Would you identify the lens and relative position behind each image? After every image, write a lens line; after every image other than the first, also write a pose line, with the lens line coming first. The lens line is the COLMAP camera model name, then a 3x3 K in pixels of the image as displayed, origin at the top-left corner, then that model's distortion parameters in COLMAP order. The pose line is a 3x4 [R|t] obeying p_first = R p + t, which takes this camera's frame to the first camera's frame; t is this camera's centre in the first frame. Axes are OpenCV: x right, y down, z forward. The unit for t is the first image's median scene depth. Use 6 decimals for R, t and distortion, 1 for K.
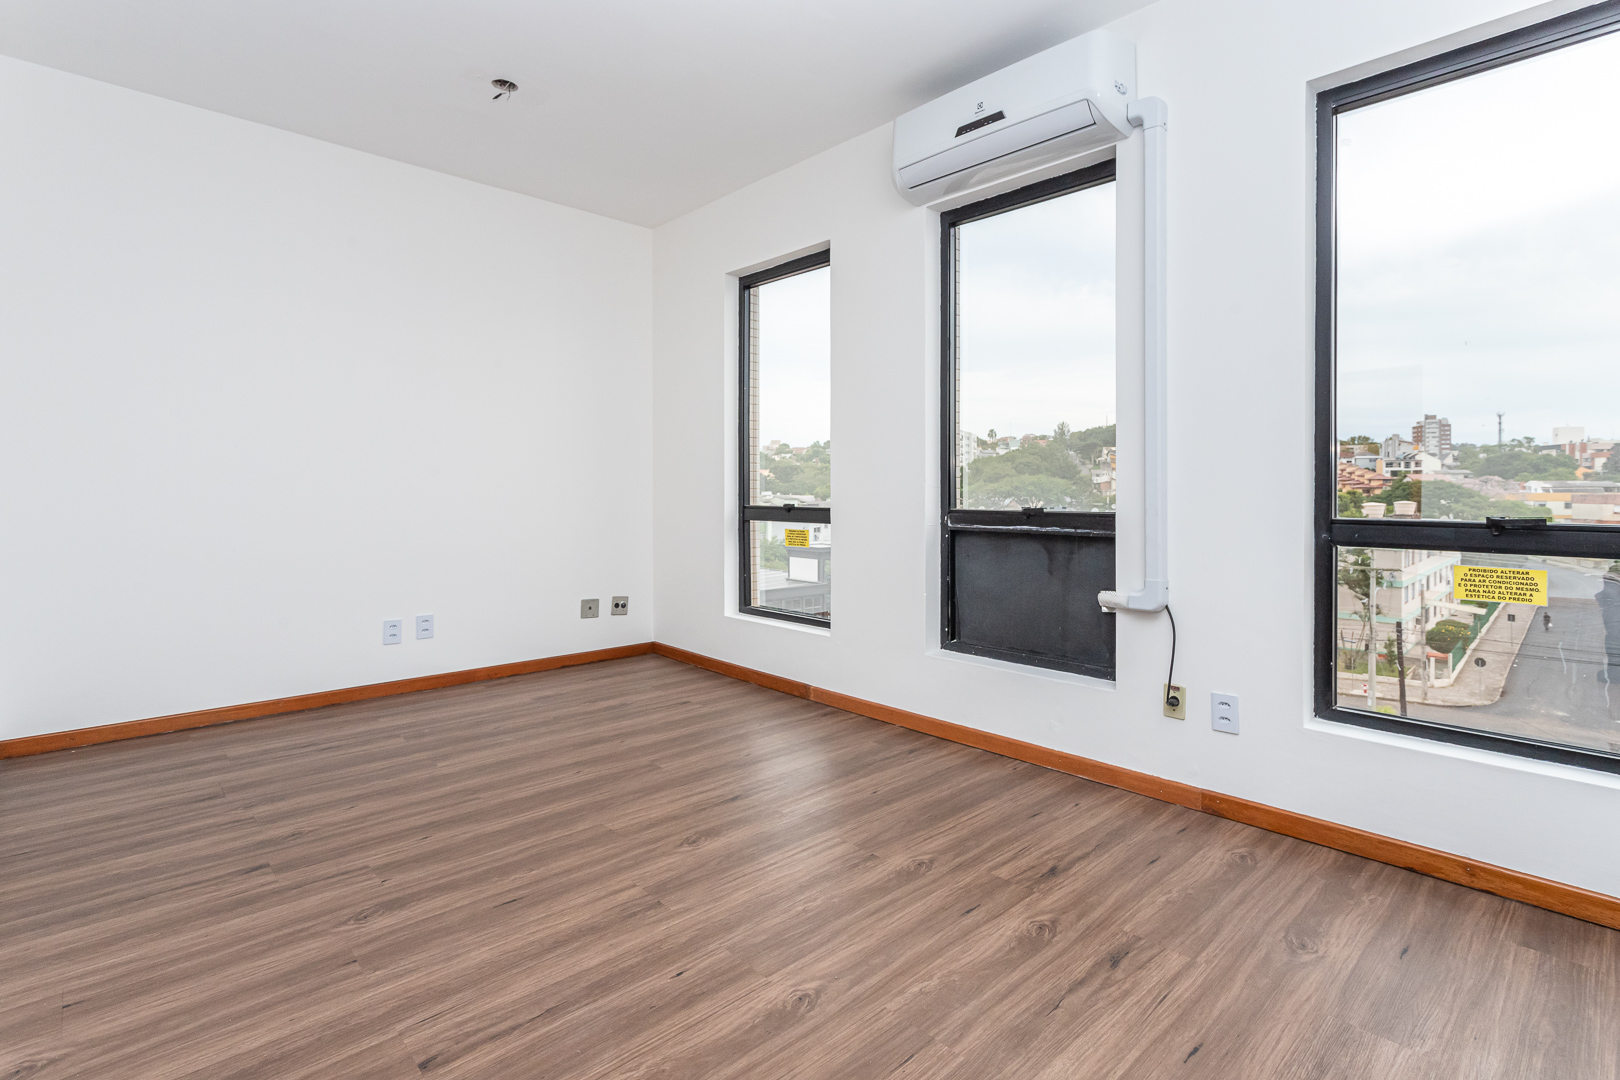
lens RADIAL K [[782.1, 0, 818.1], [0, 782.1, 494.1], [0, 0, 1]] dist [0.001542, 0.000603]
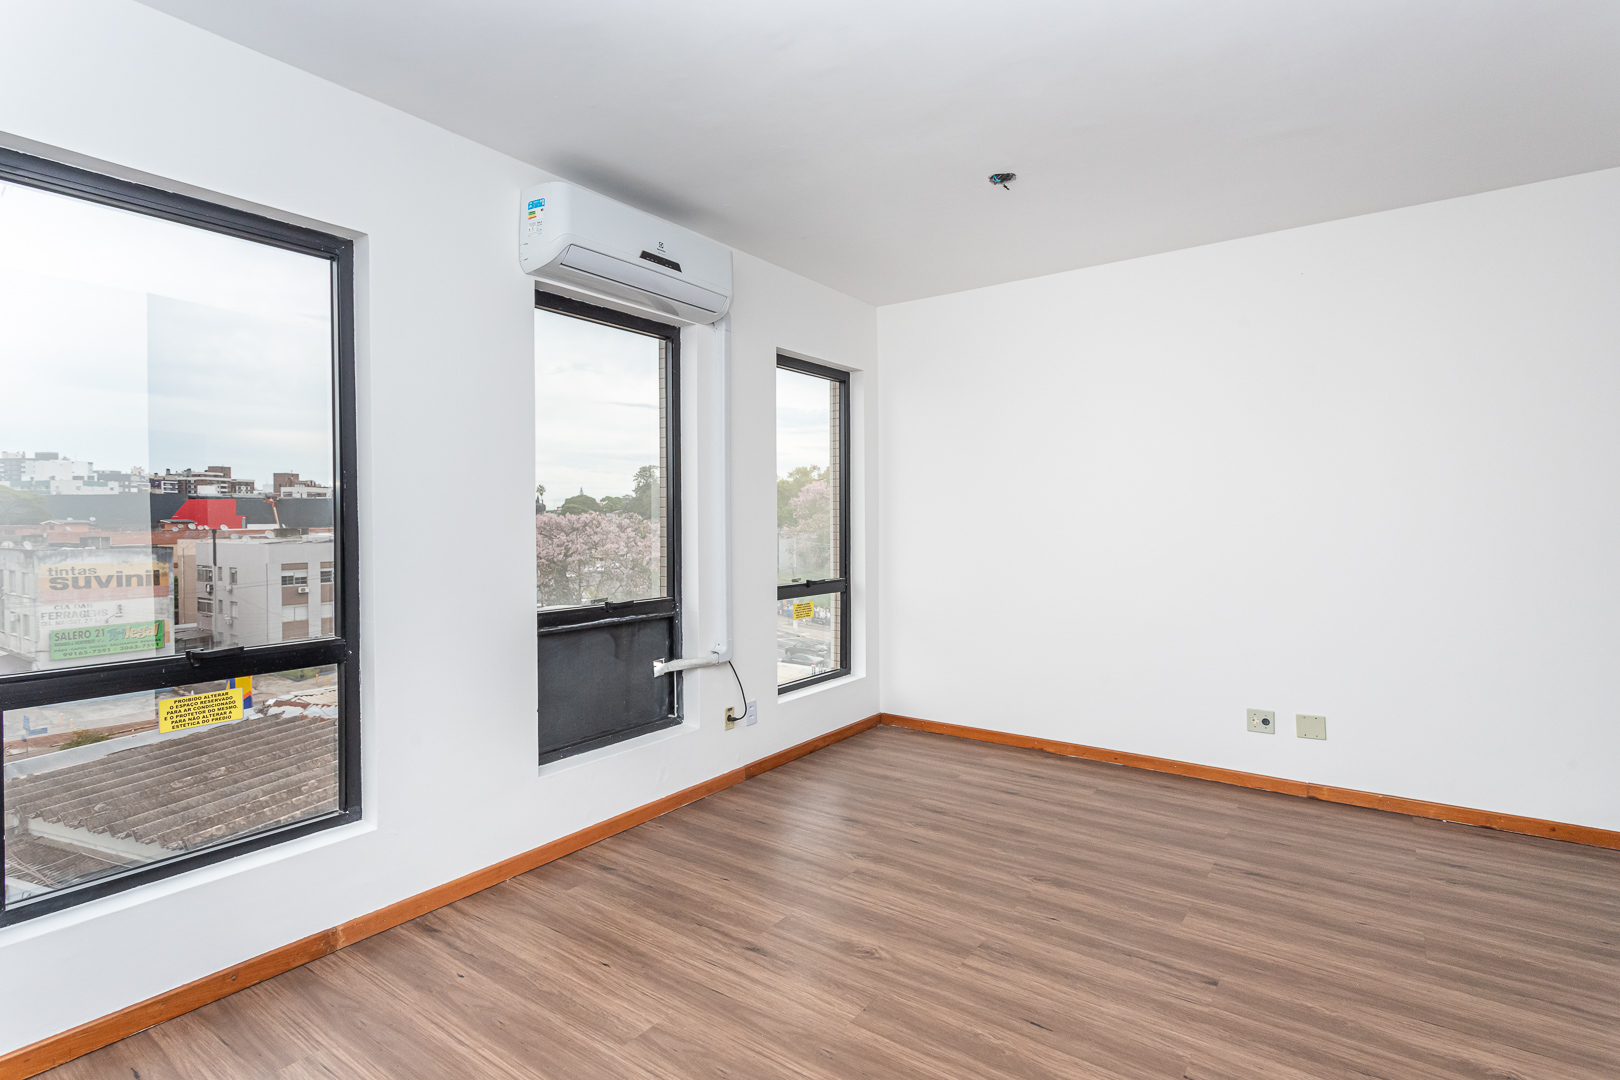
lens RADIAL K [[772.0, 0, 816.0], [0, 772.0, 525.5], [0, 0, 1]] dist [0.000572, 0.000928]
pose [[-0.177532, -0.004094, 0.984107, -0.946178], [0.011715, 0.999912, 0.006274, -0.098681], [-0.984045, 0.012643, -0.177468, 1.033517]]
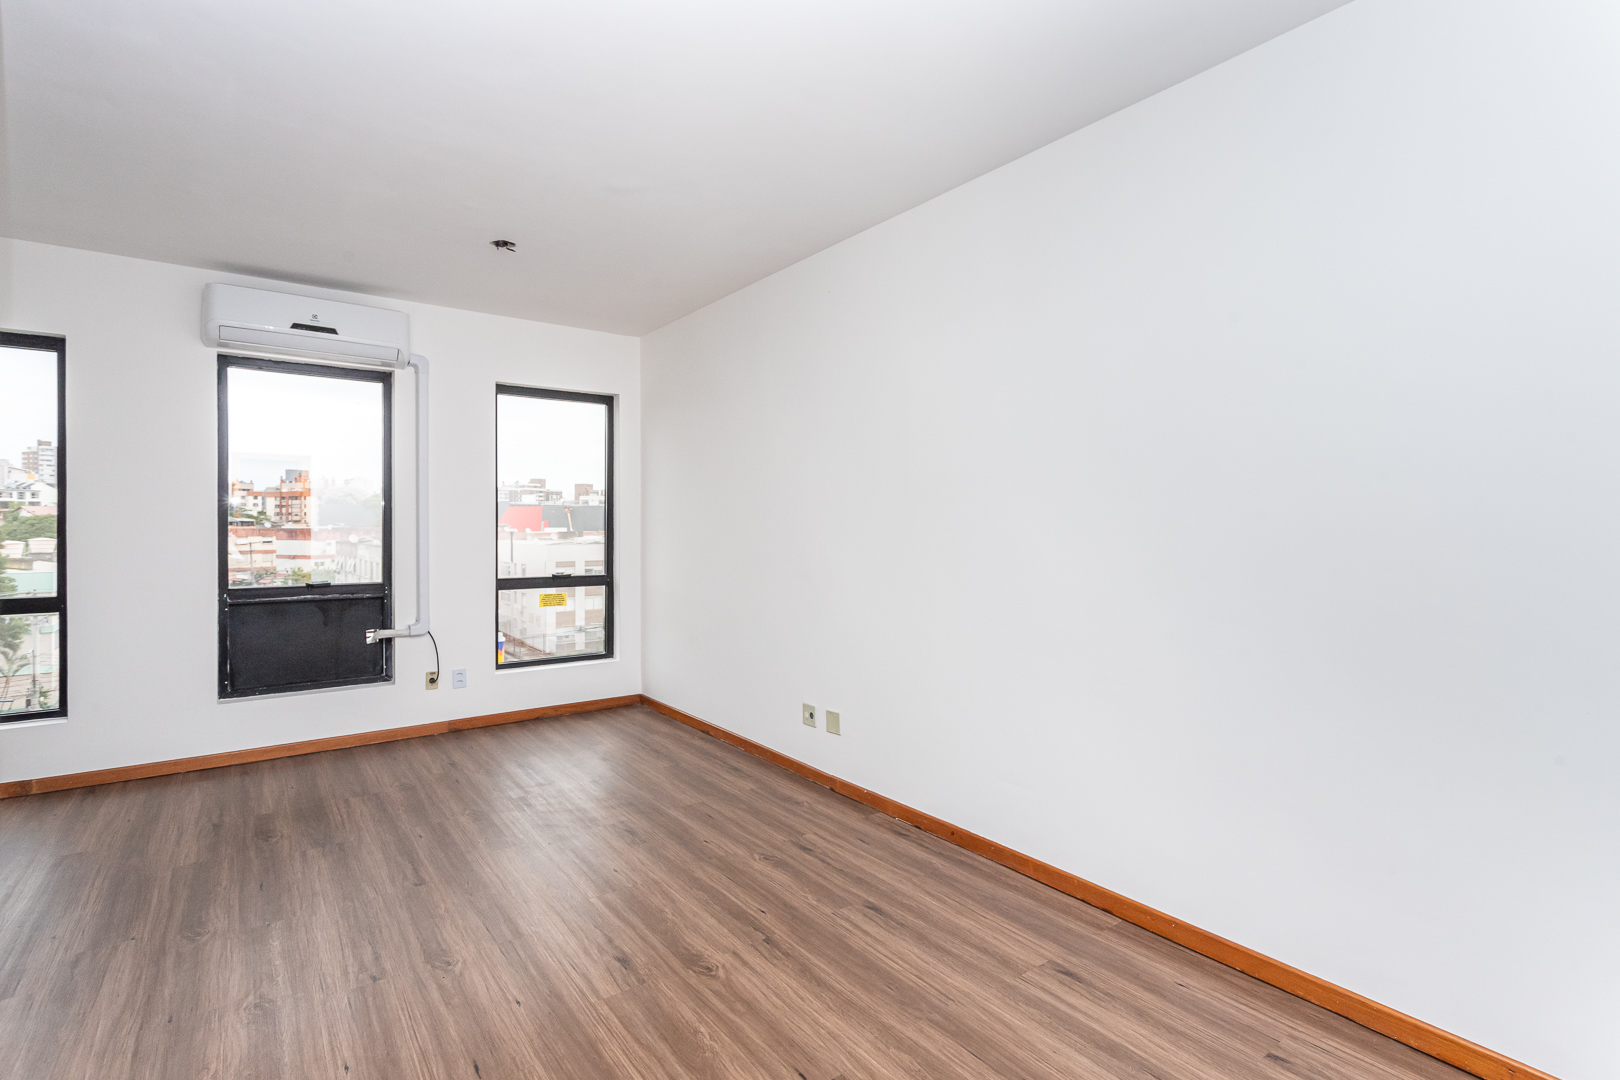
lens RADIAL K [[772.0, 0, 816.0], [0, 772.0, 525.5], [0, 0, 1]] dist [0.000572, 0.000928]
pose [[0.123050, -0.002244, 0.992398, -1.194410], [0.004621, 0.999988, 0.001688, -0.099968], [-0.992390, 0.004378, 0.123059, -0.135918]]
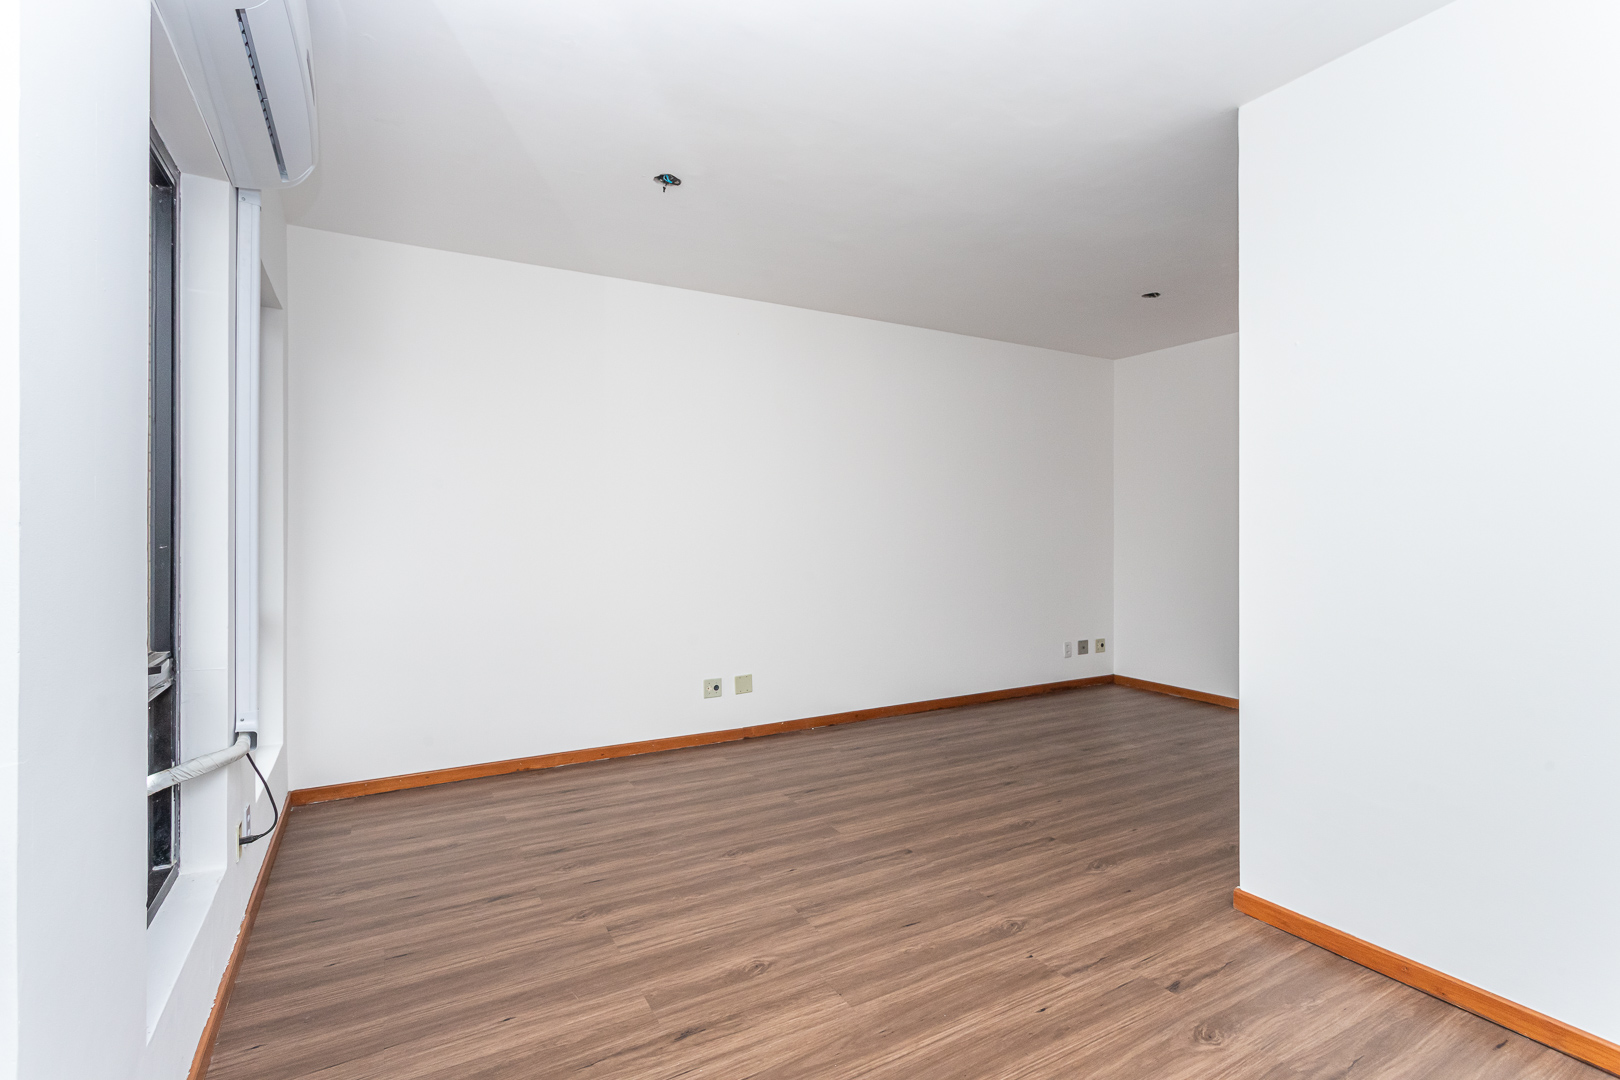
lens RADIAL K [[772.0, 0, 816.0], [0, 772.0, 525.5], [0, 0, 1]] dist [0.000572, 0.000928]
pose [[-0.971653, 0.001016, 0.236408, -0.387109], [0.000664, 0.999999, -0.001568, -0.094824], [-0.236409, -0.001367, -0.971653, 1.615836]]
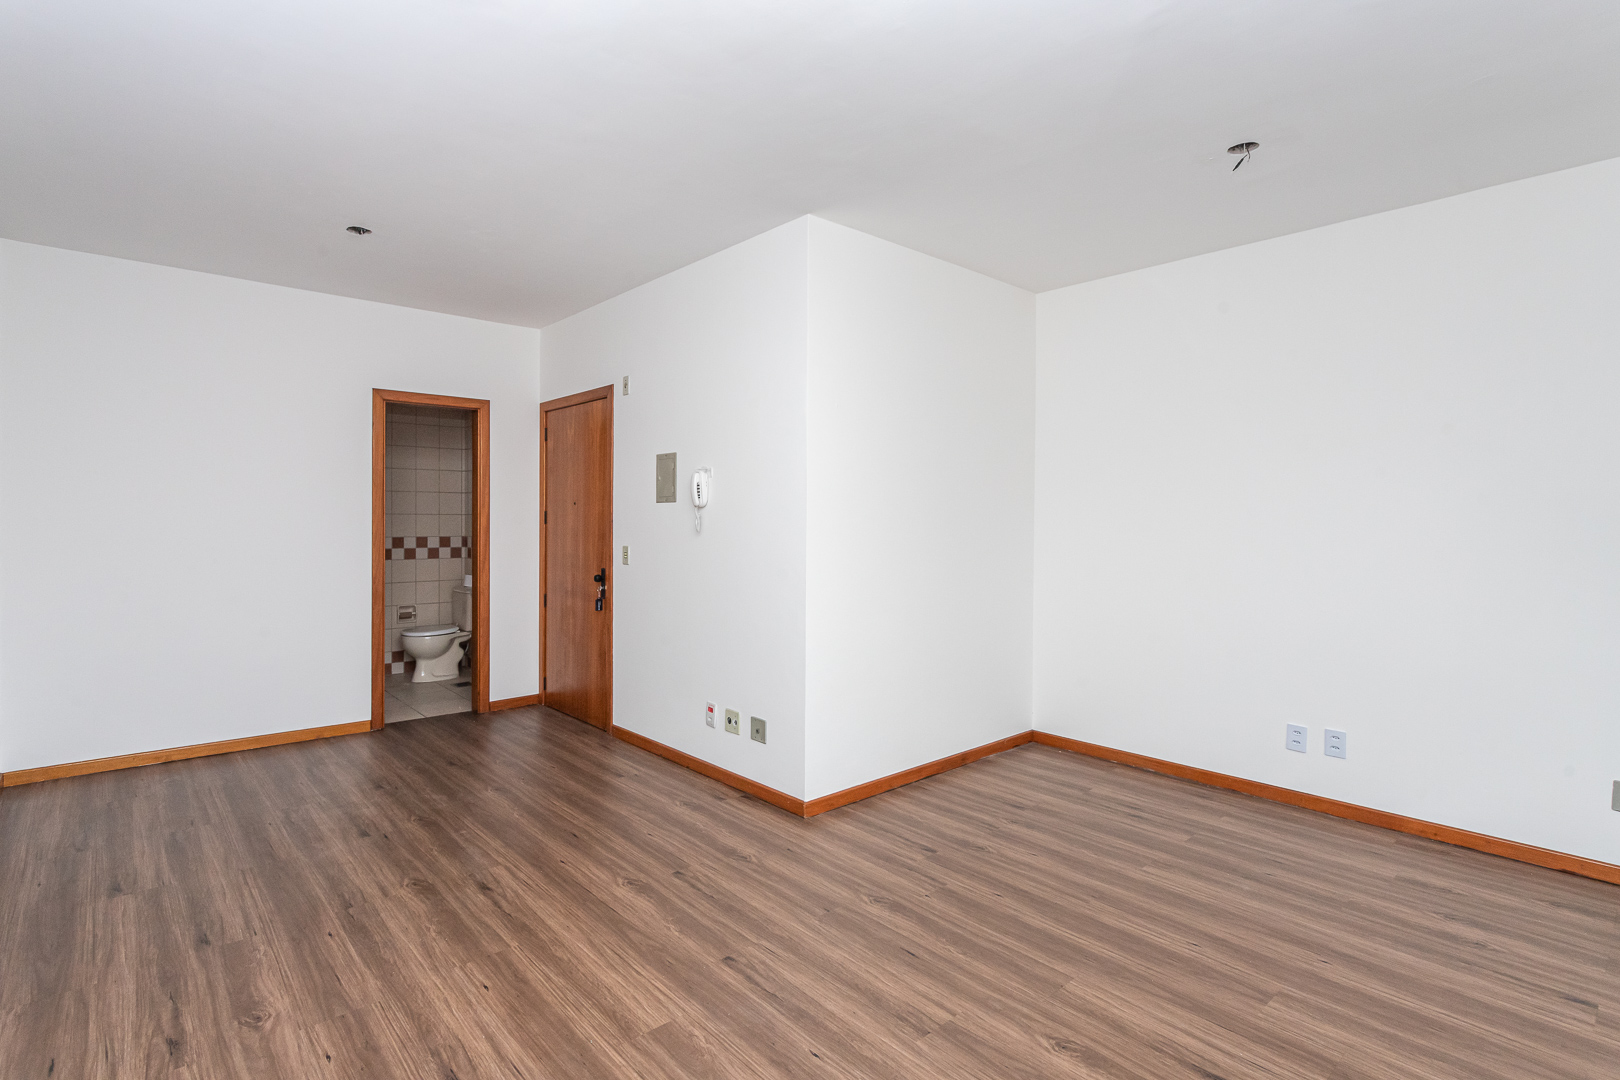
lens RADIAL K [[780.9, 0, 777.9], [0, 780.9, 526.0], [0, 0, 1]] dist [0.002581, 0.000589]
pose [[-0.048908, 0.008443, -0.998768, 0.599399], [-0.009761, 0.999912, 0.008931, -0.115217], [0.998756, 0.010186, -0.048821, 0.601028]]
